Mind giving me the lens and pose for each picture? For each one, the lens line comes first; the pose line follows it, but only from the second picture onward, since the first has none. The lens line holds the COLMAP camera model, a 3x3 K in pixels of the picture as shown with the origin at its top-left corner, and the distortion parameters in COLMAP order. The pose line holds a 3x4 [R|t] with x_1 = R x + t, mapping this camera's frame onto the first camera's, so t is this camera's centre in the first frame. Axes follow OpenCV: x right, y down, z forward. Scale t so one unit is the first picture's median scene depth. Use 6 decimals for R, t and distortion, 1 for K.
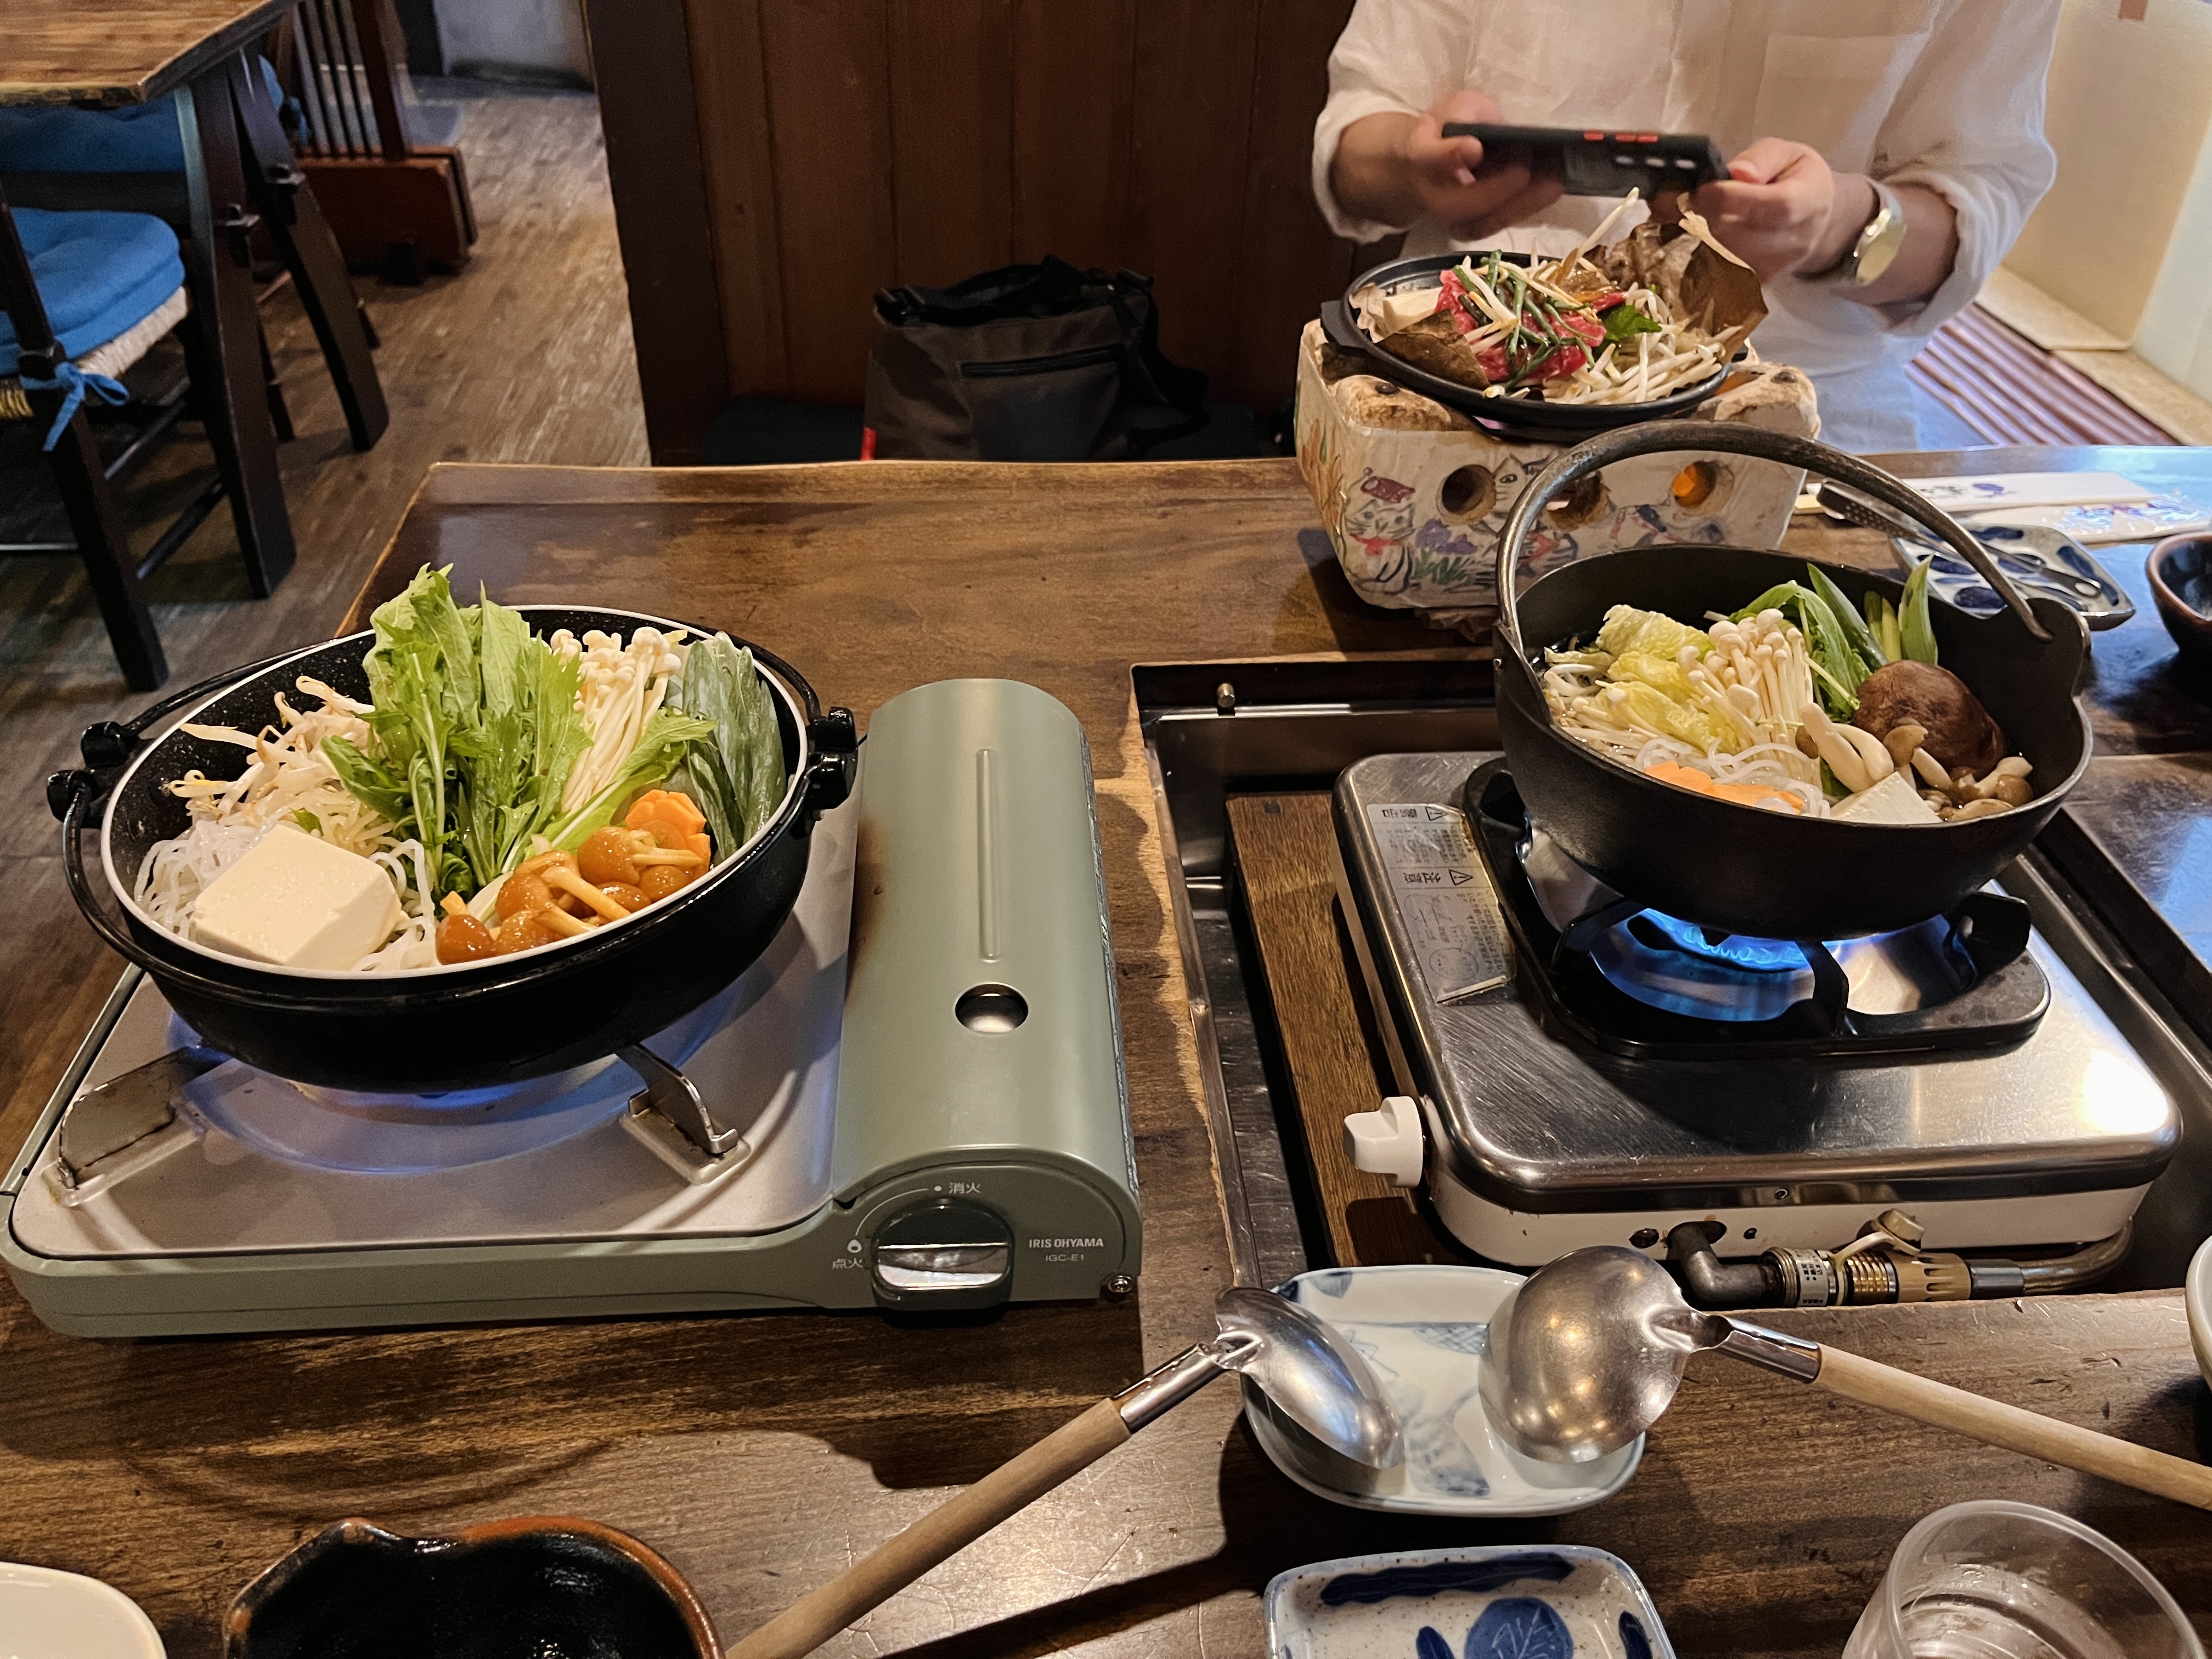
lens RADIAL K [[1681.7, 0, 1106.0], [0, 1681.7, 829.5], [0, 0, 1]] dist [0.016154, -0.011881]
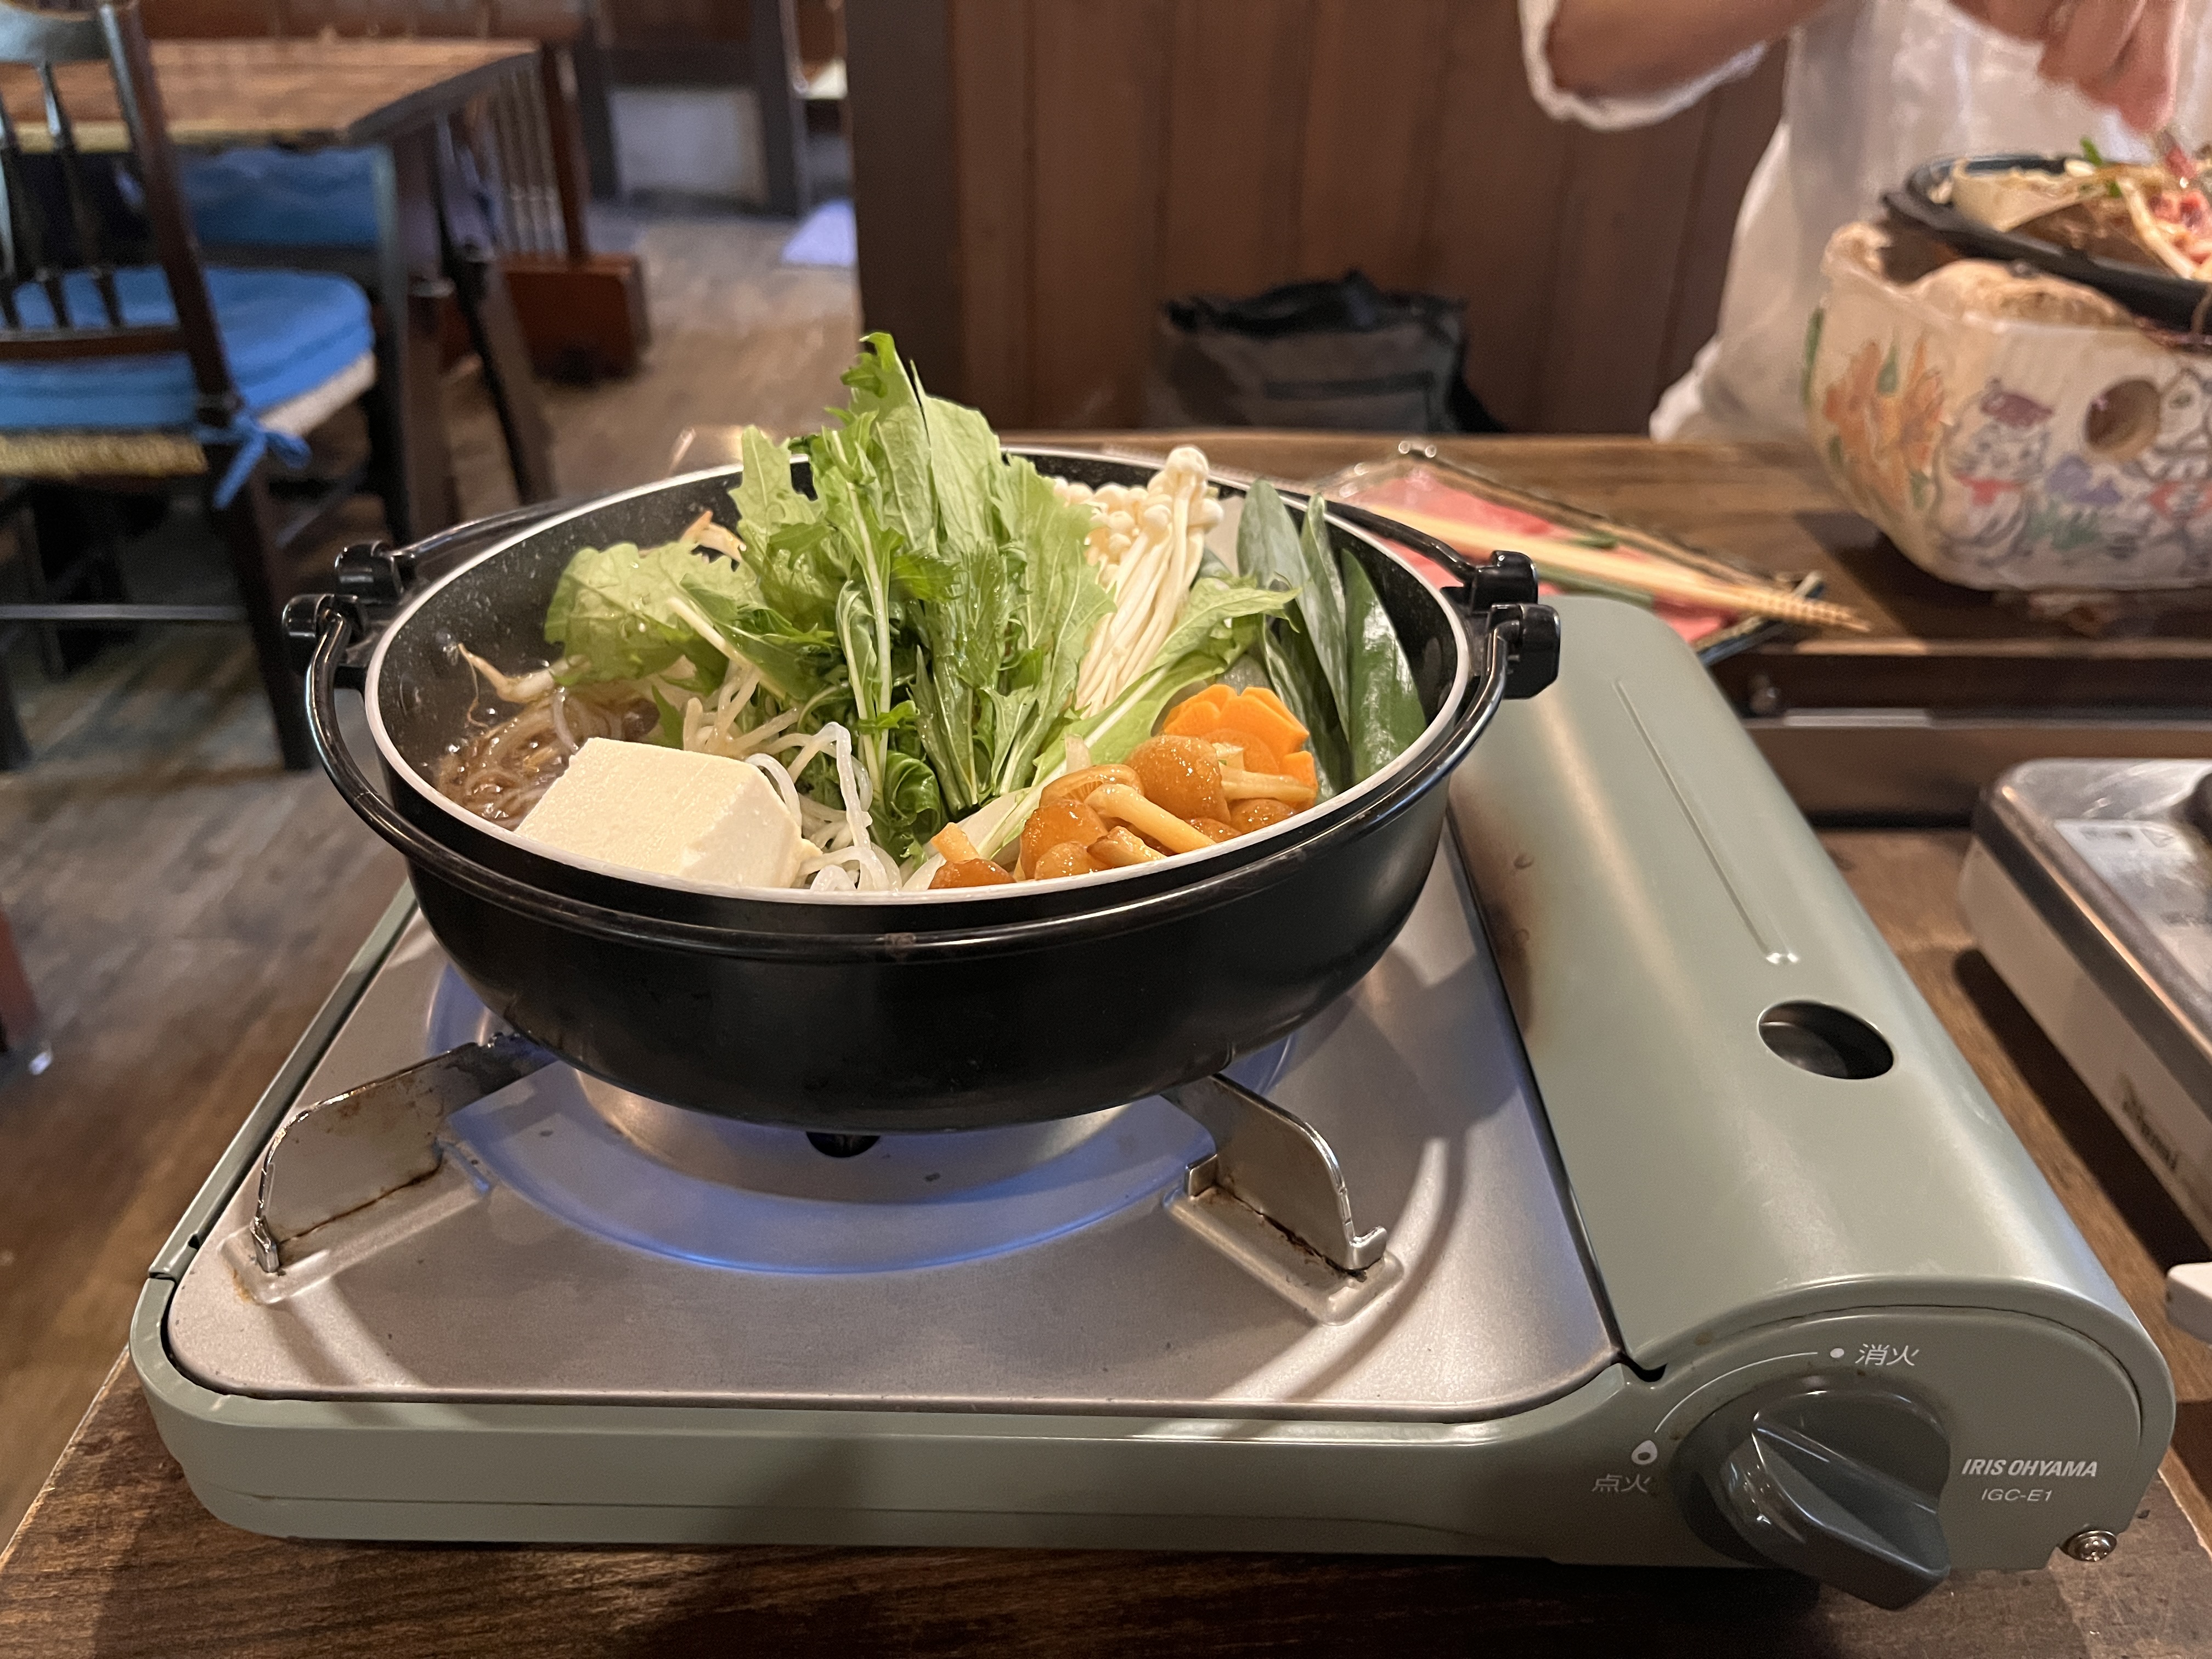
lens RADIAL K [[1690.7, 0, 1106.0], [0, 1690.7, 829.5], [0, 0, 1]] dist [0.065029, -0.102615]
pose [[0.997682, 0.028050, -0.061991, -0.176870], [-0.033852, 0.994937, -0.094628, 0.063416], [0.059023, 0.096507, 0.993581, 0.256311]]
